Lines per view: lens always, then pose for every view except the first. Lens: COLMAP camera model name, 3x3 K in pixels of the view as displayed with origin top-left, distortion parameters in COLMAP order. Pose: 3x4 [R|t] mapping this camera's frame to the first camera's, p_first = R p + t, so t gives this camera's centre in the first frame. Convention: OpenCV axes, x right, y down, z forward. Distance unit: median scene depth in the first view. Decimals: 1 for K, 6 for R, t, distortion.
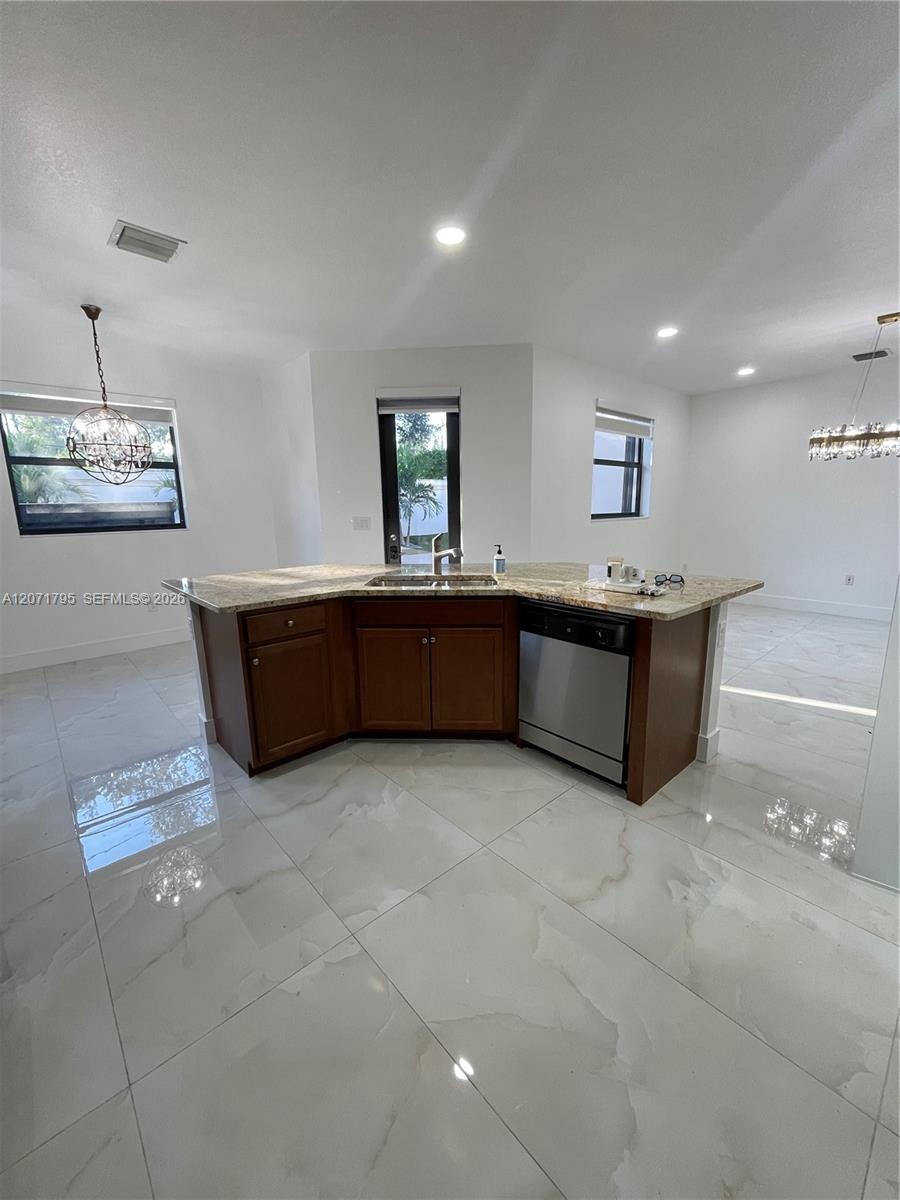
lens RADIAL K [[483.1, 0, 452.3], [0, 483.1, 603.1], [0, 0, 1]] dist [-0.002336, -0.000157]
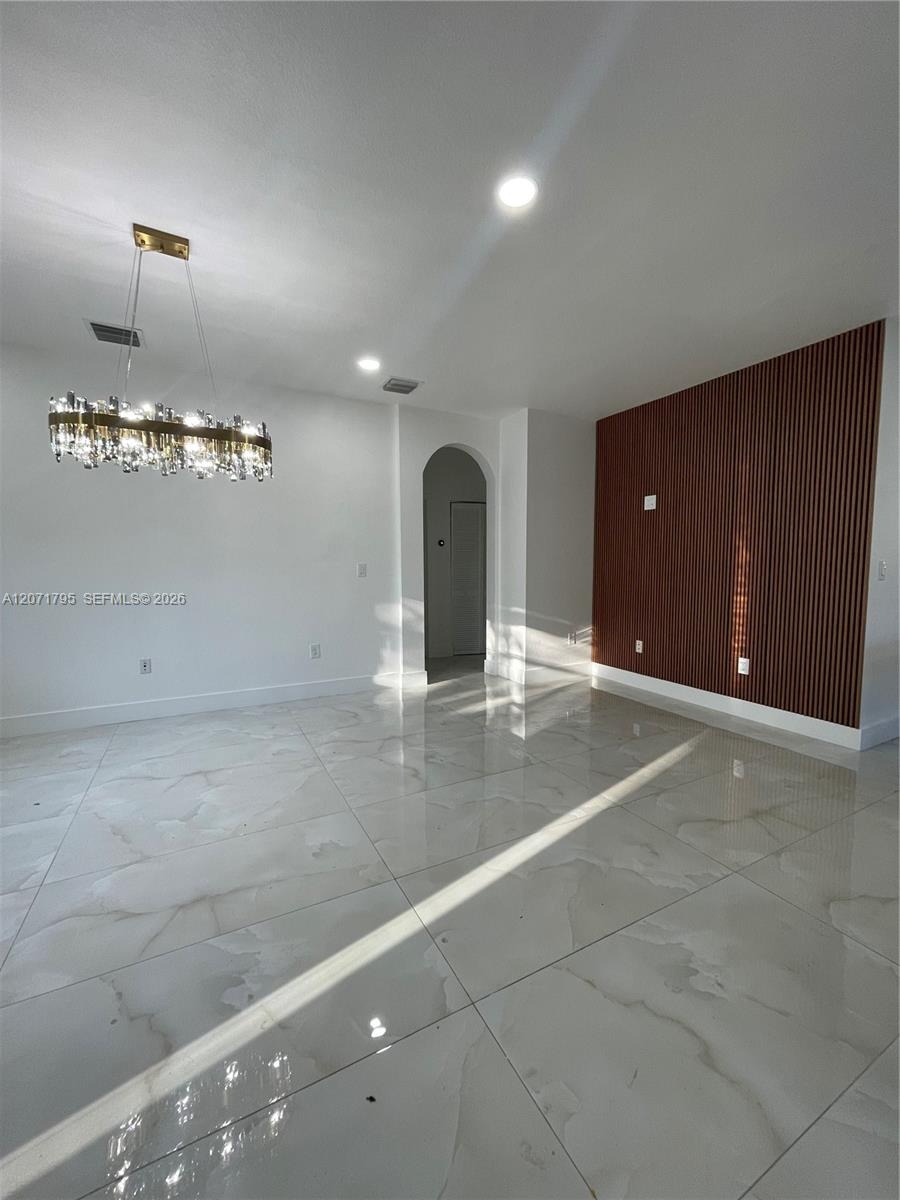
lens RADIAL K [[483.1, 0, 453.5], [0, 483.1, 601.5], [0, 0, 1]] dist [-0.002336, -0.000157]
pose [[0.242896, -0.057939, 0.968321, 0.367218], [0.188471, 0.982012, 0.011482, -0.085126], [-0.951567, 0.179711, 0.249446, 0.535499]]
